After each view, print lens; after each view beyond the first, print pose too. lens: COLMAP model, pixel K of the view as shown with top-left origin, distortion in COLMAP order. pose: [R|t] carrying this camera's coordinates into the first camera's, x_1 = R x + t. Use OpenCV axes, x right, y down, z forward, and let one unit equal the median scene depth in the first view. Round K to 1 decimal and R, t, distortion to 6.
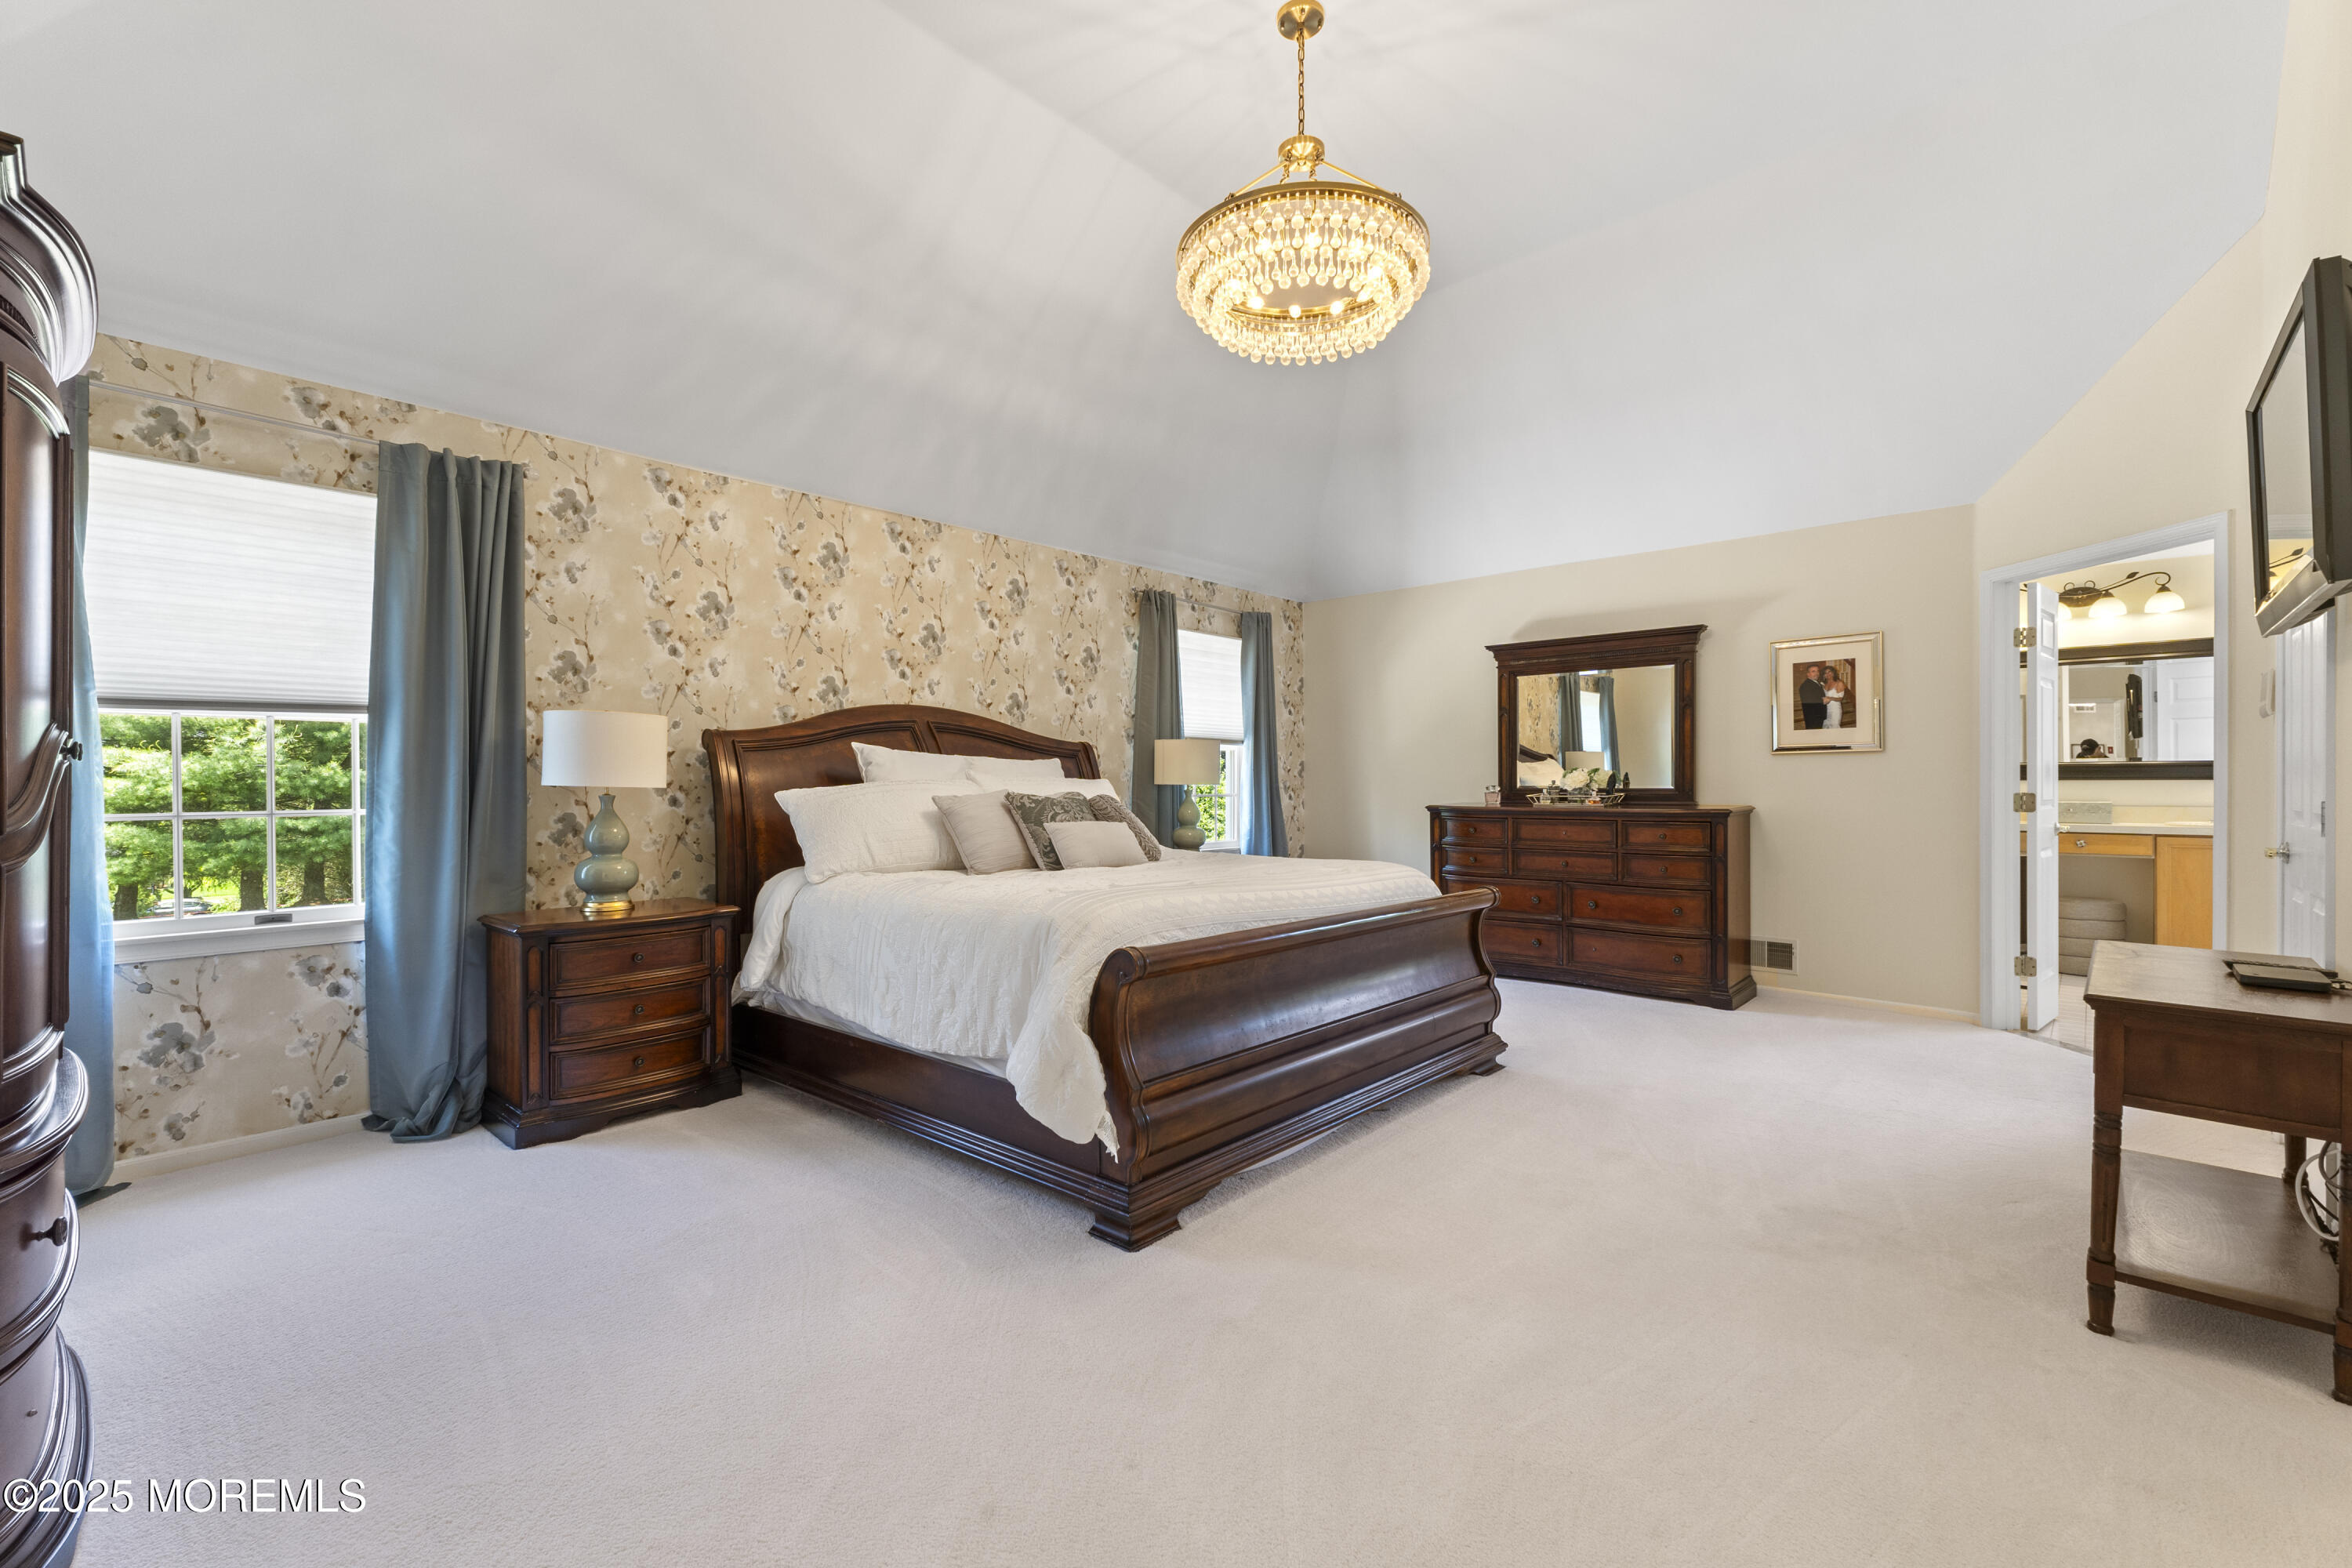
lens RADIAL K [[992.7, 0, 1172.6], [0, 992.7, 786.9], [0, 0, 1]] dist [0.007918, -0.000413]
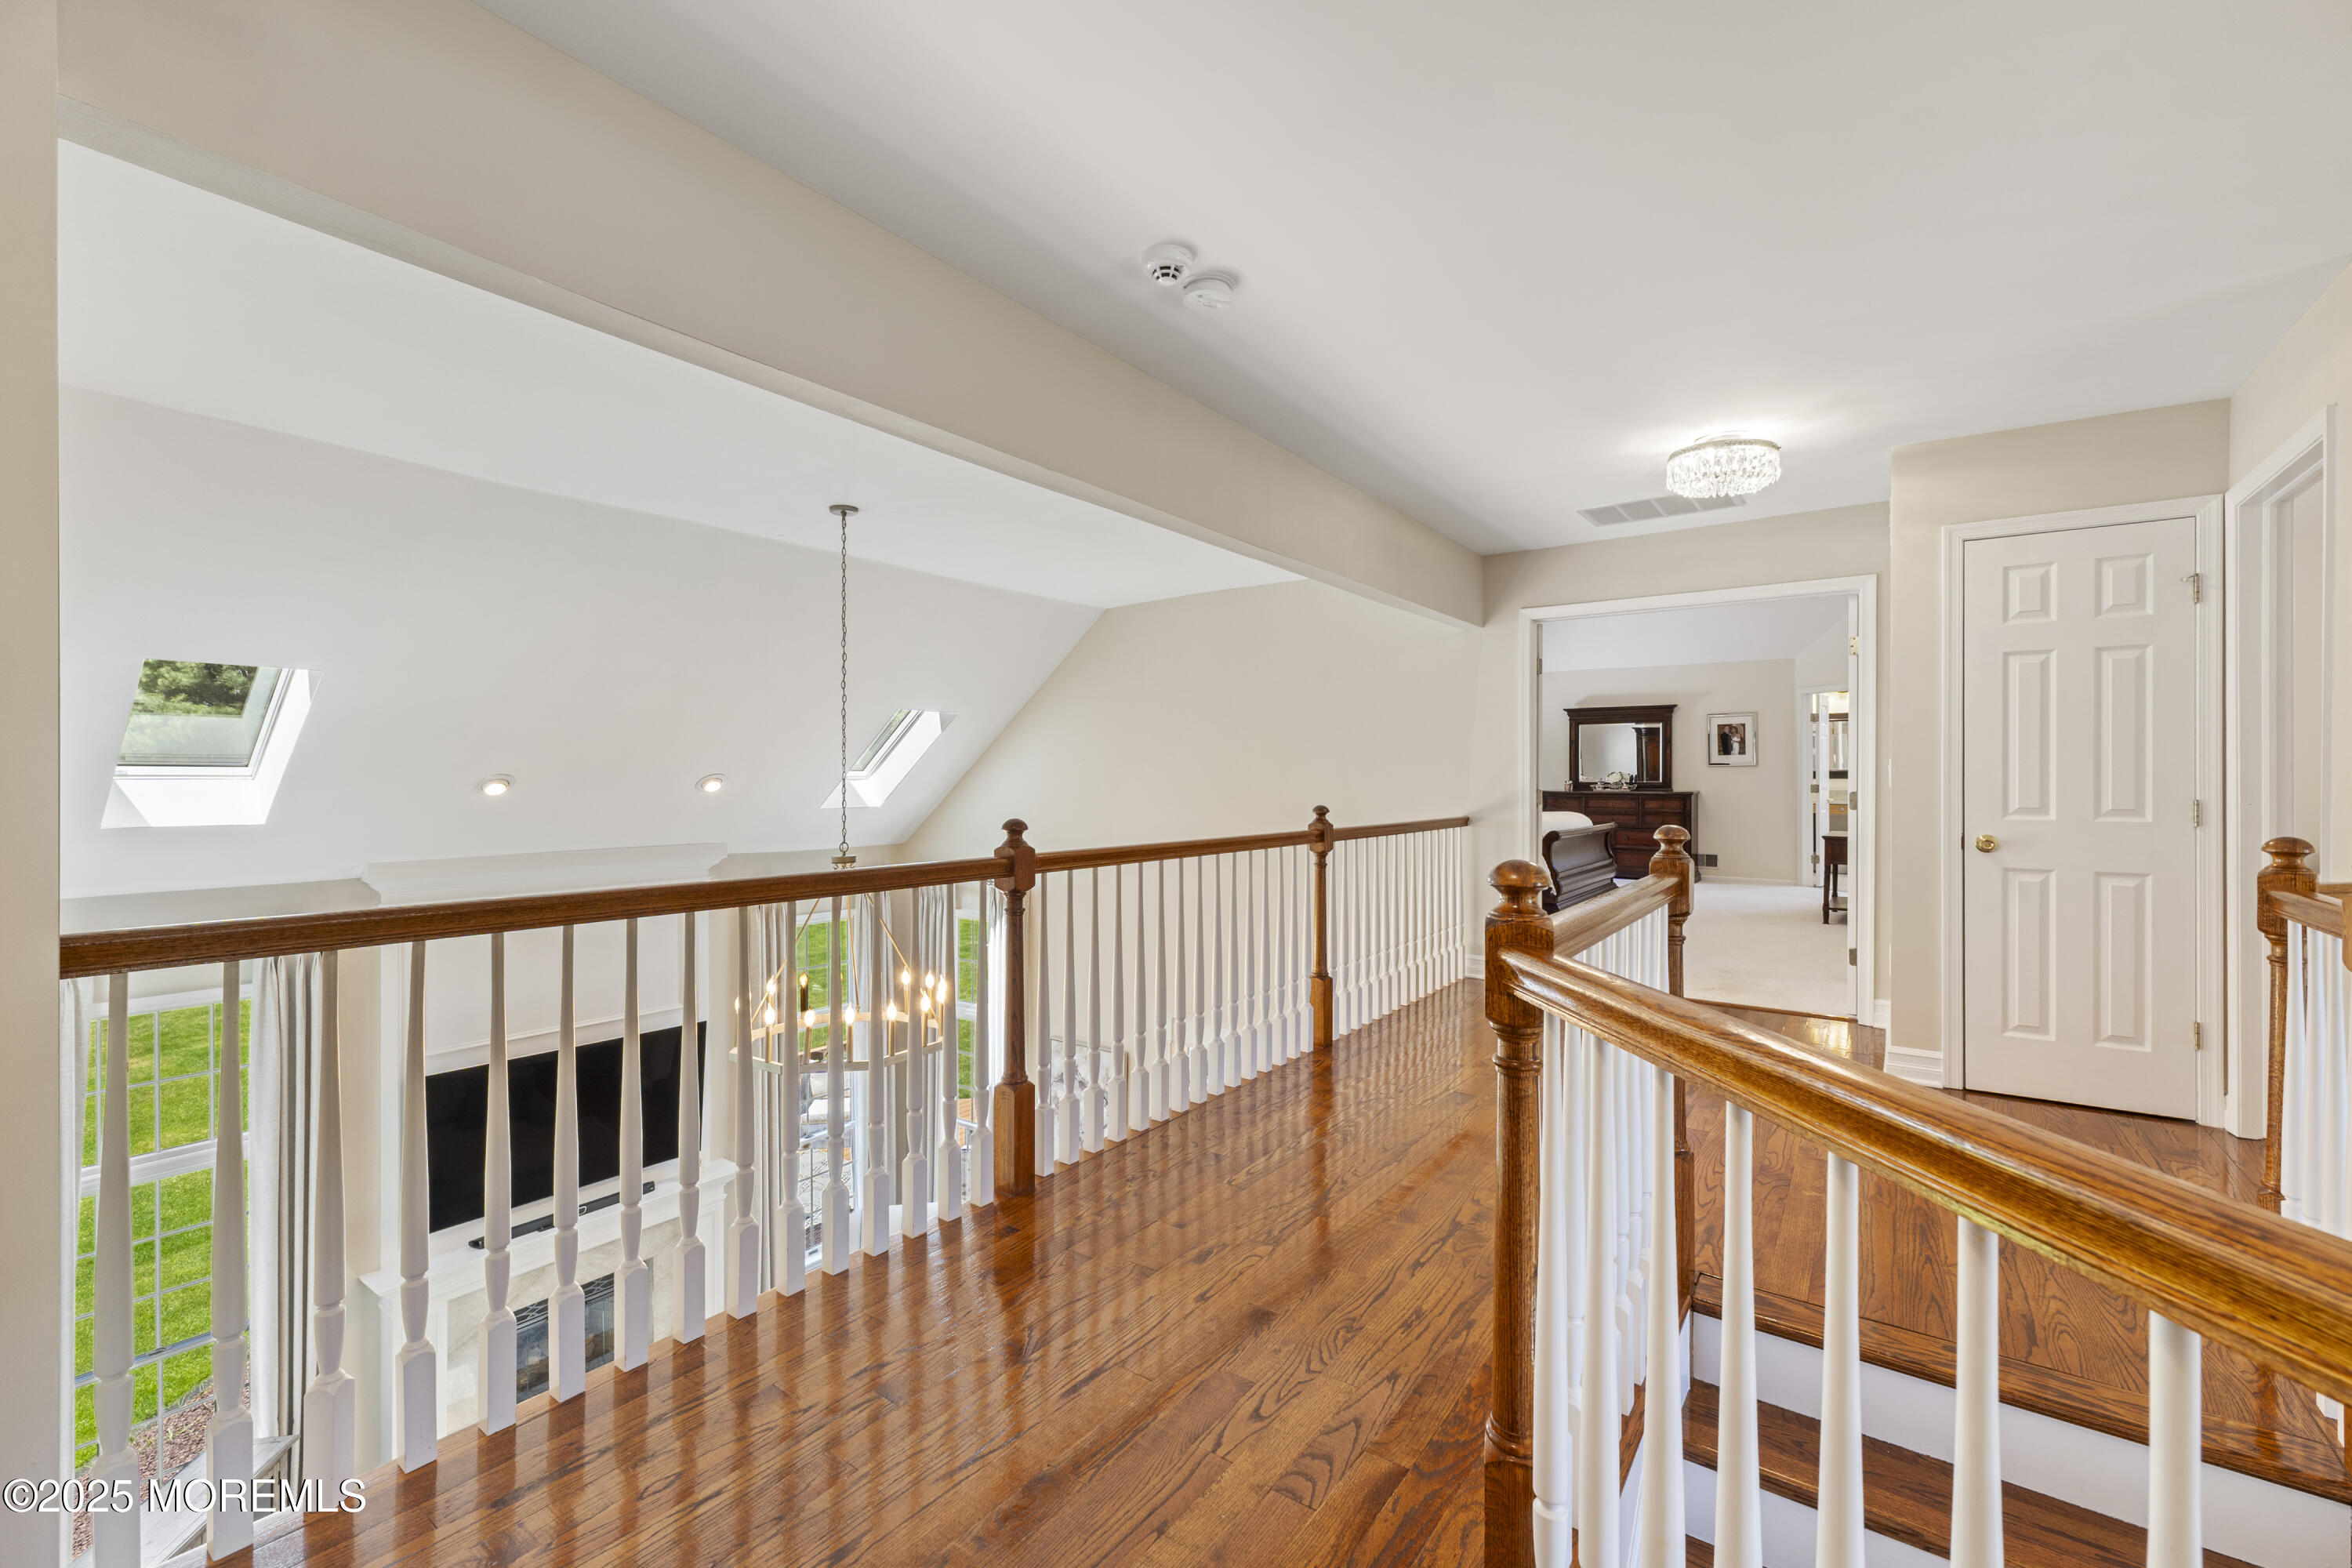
lens RADIAL K [[992.7, 0, 1178.4], [0, 992.7, 777.8], [0, 0, 1]] dist [0.007918, -0.000413]
pose [[0.992152, 0.004172, 0.124964, -0.789953], [-0.002899, 0.999942, -0.010371, 0.017265], [-0.125000, 0.009927, 0.992107, -0.973694]]
